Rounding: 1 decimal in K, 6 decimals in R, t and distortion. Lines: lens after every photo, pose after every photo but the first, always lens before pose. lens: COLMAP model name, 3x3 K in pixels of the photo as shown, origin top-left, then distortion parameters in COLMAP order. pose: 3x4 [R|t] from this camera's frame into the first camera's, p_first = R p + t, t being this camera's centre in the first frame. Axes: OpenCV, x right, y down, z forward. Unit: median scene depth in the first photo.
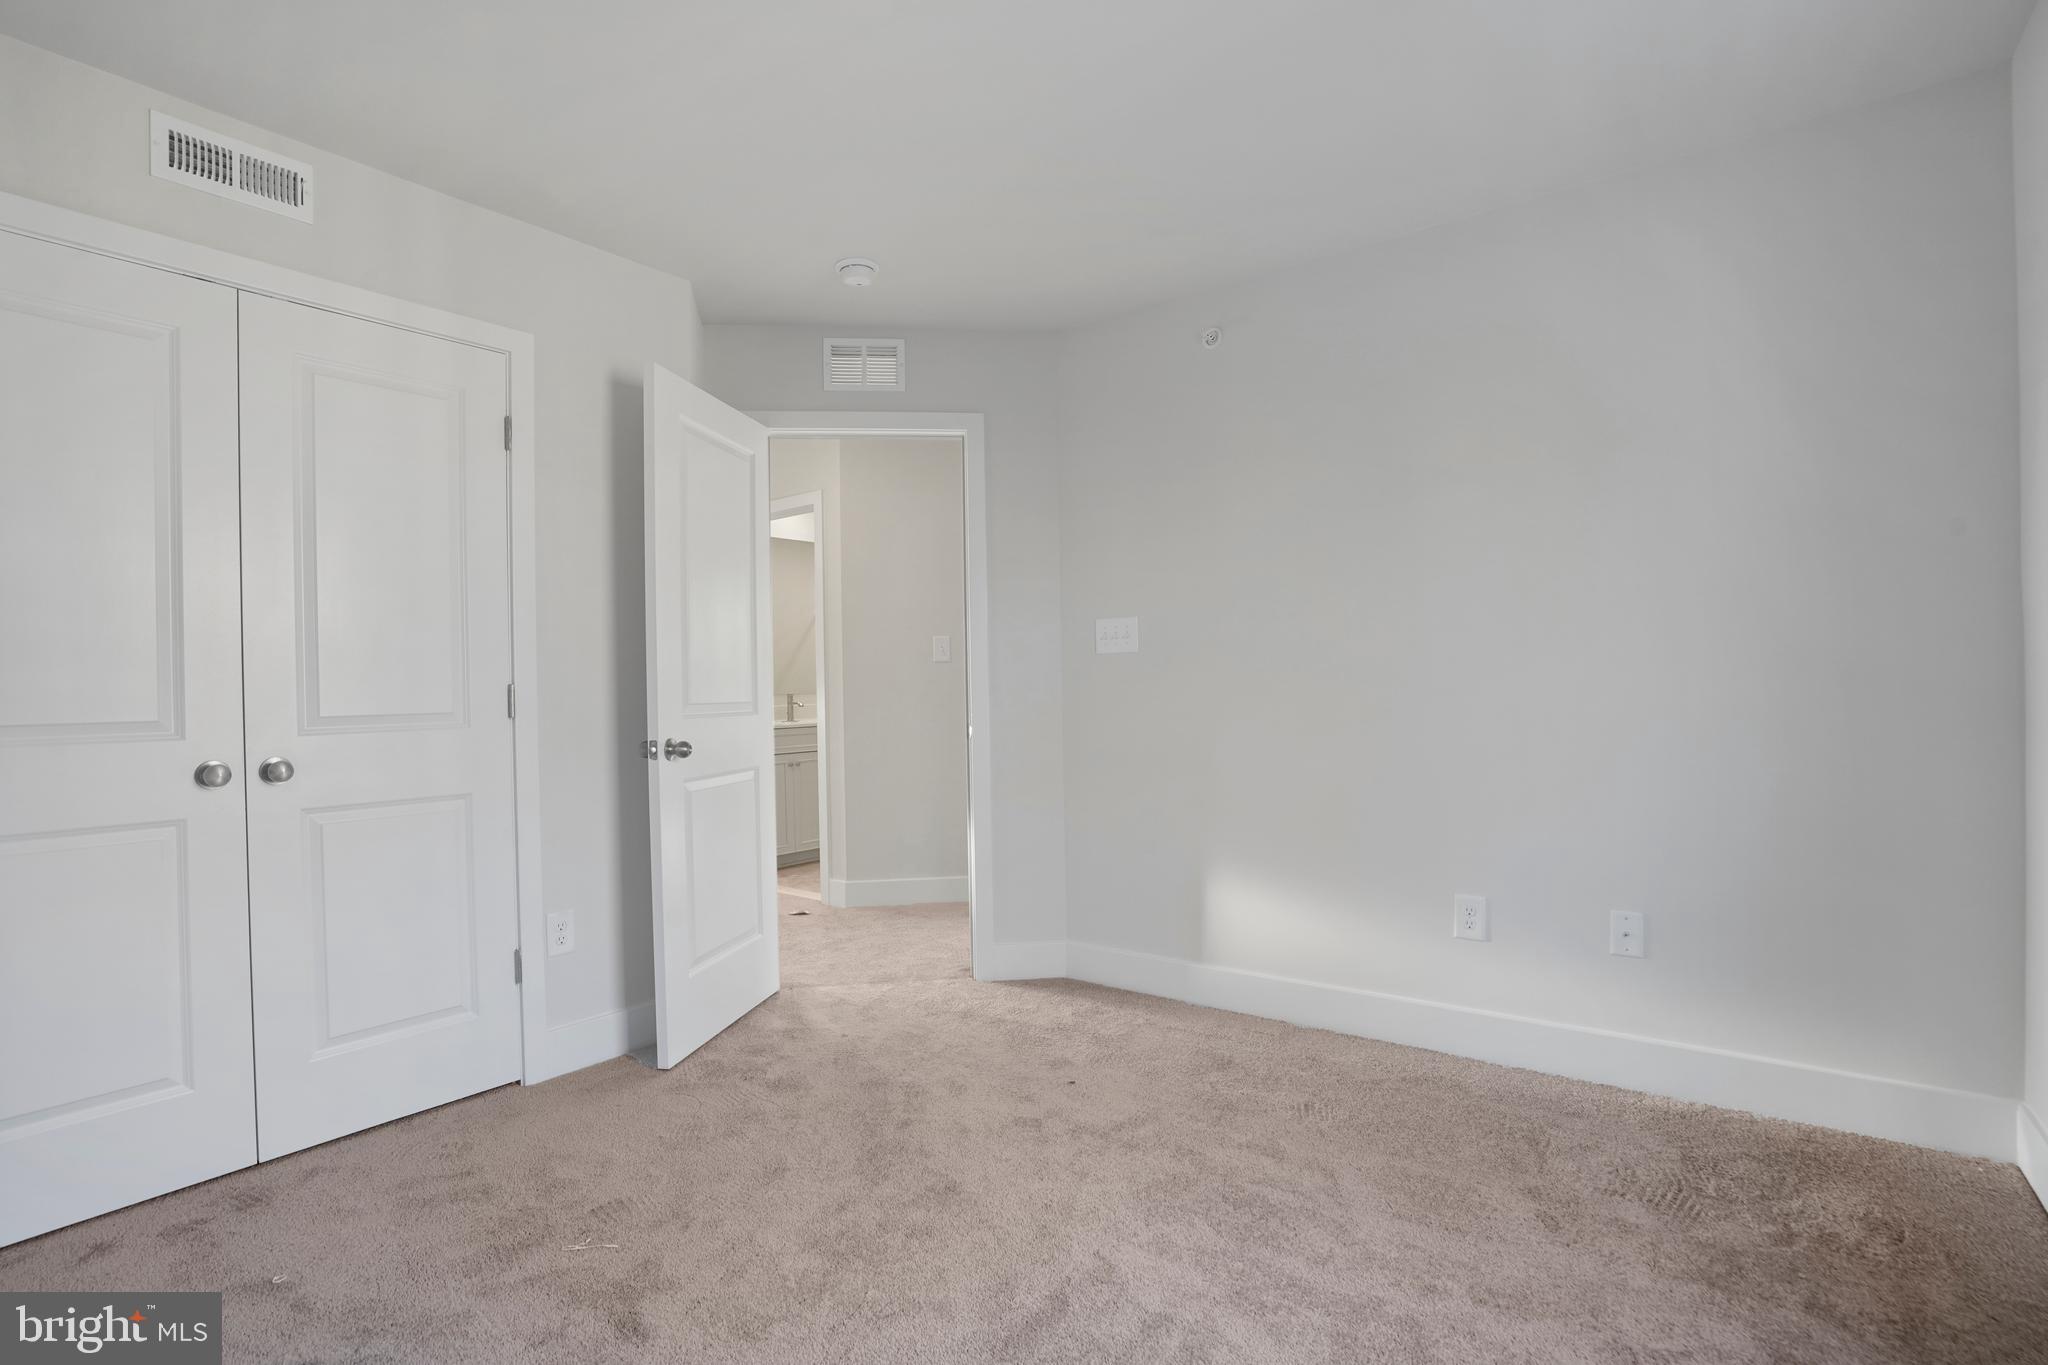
lens RADIAL K [[974.3, 0, 1024.4], [0, 974.3, 691.4], [0, 0, 1]] dist [-0.057933, 0.023189]
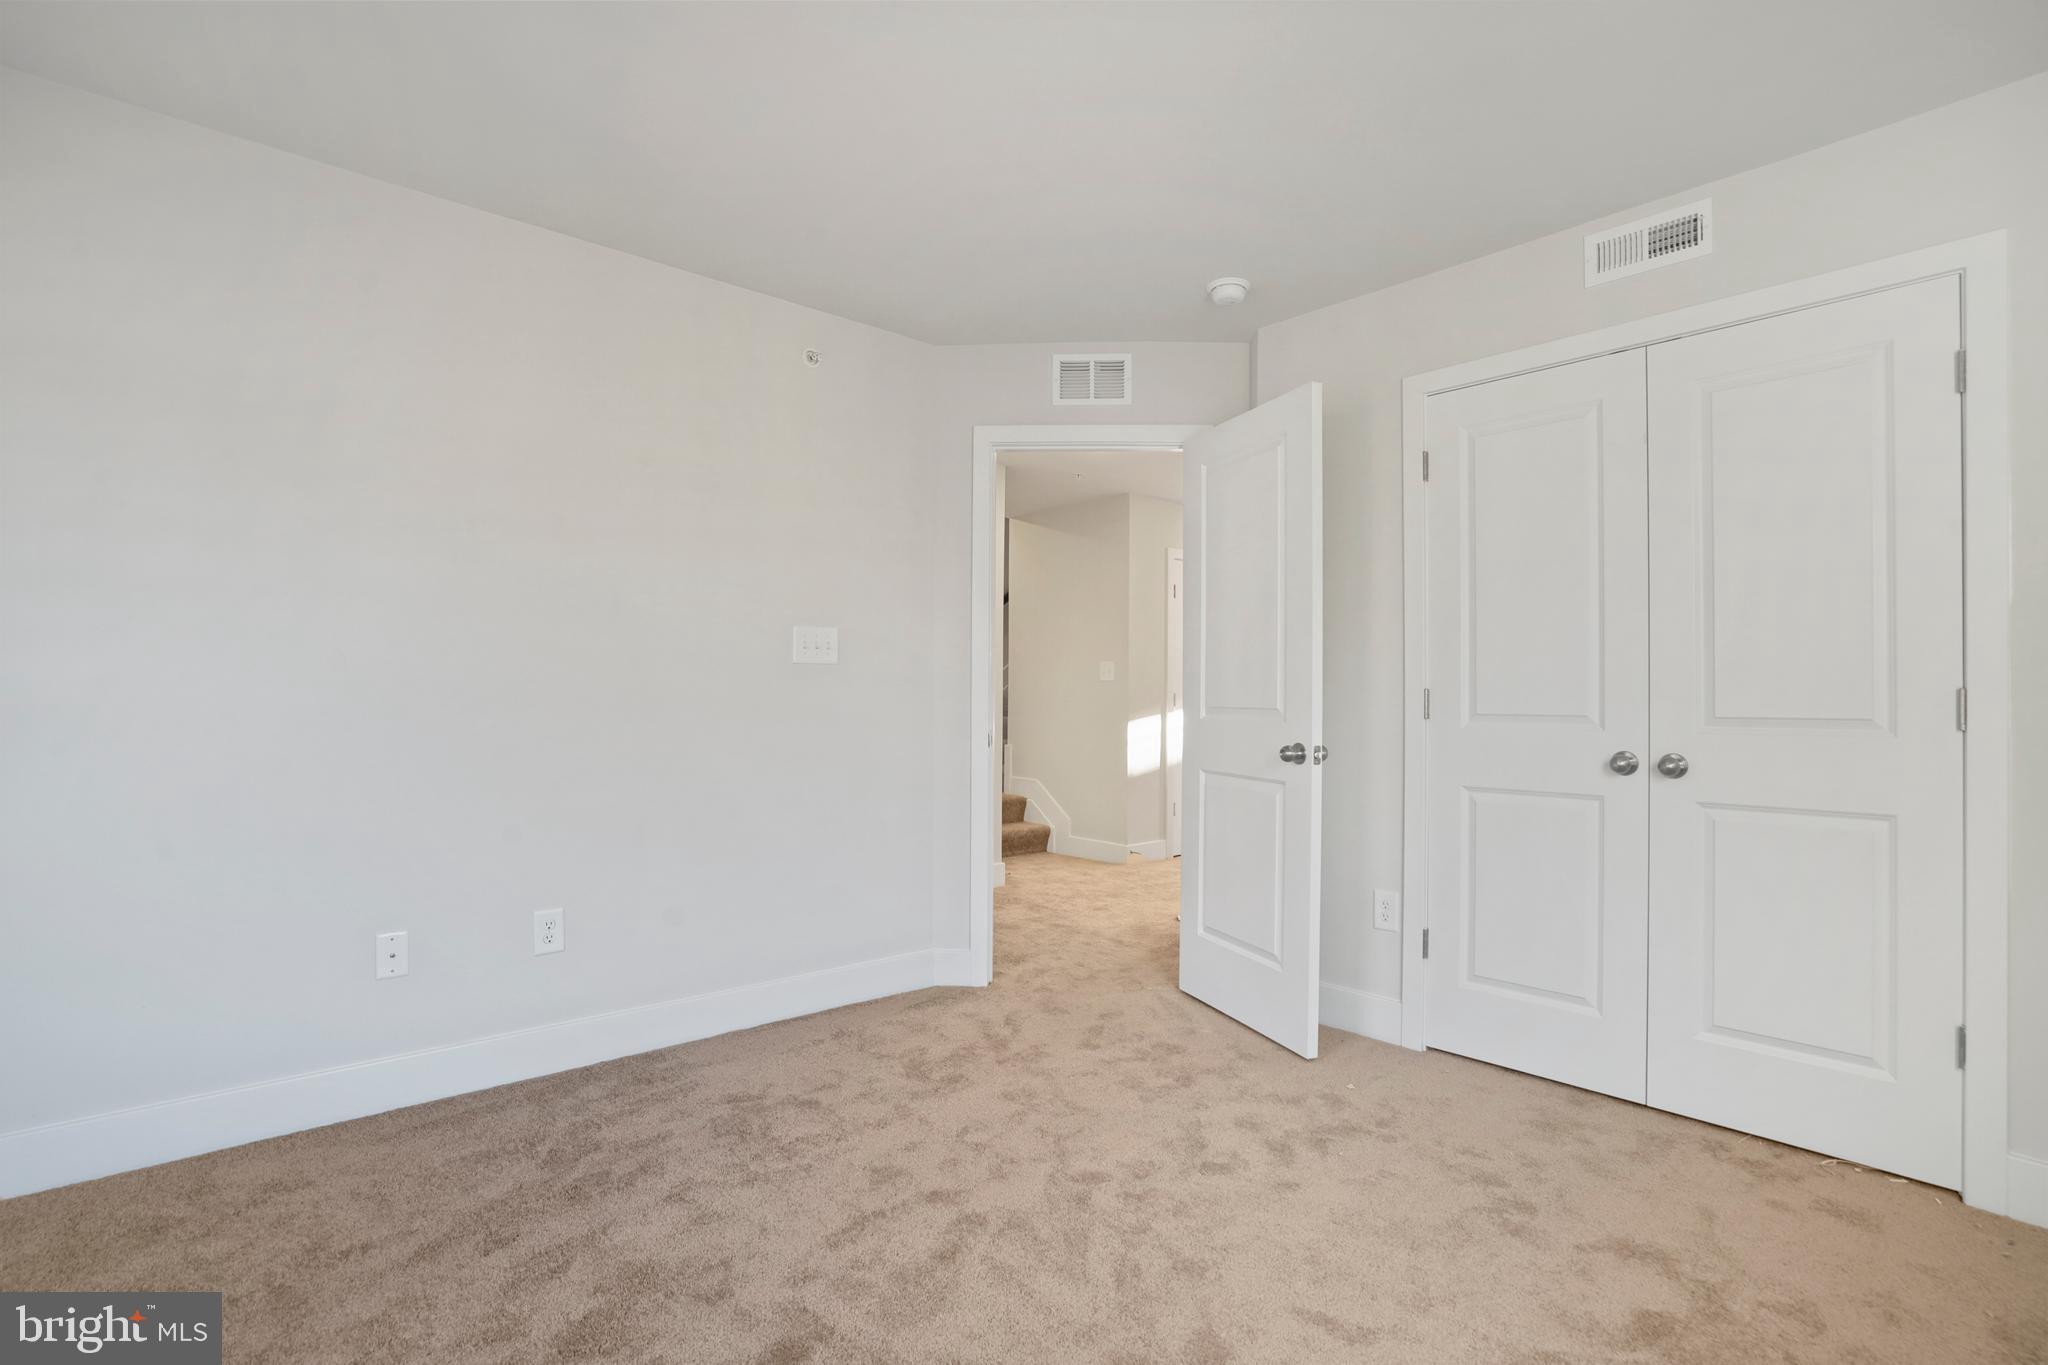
lens RADIAL K [[974.3, 0, 1024.4], [0, 974.3, 691.4], [0, 0, 1]] dist [-0.057933, 0.023189]
pose [[-0.205319, 0.003404, -0.978689, 0.450354], [-0.008497, 0.999950, 0.005261, -0.001871], [0.978658, 0.009396, -0.205280, 0.470752]]
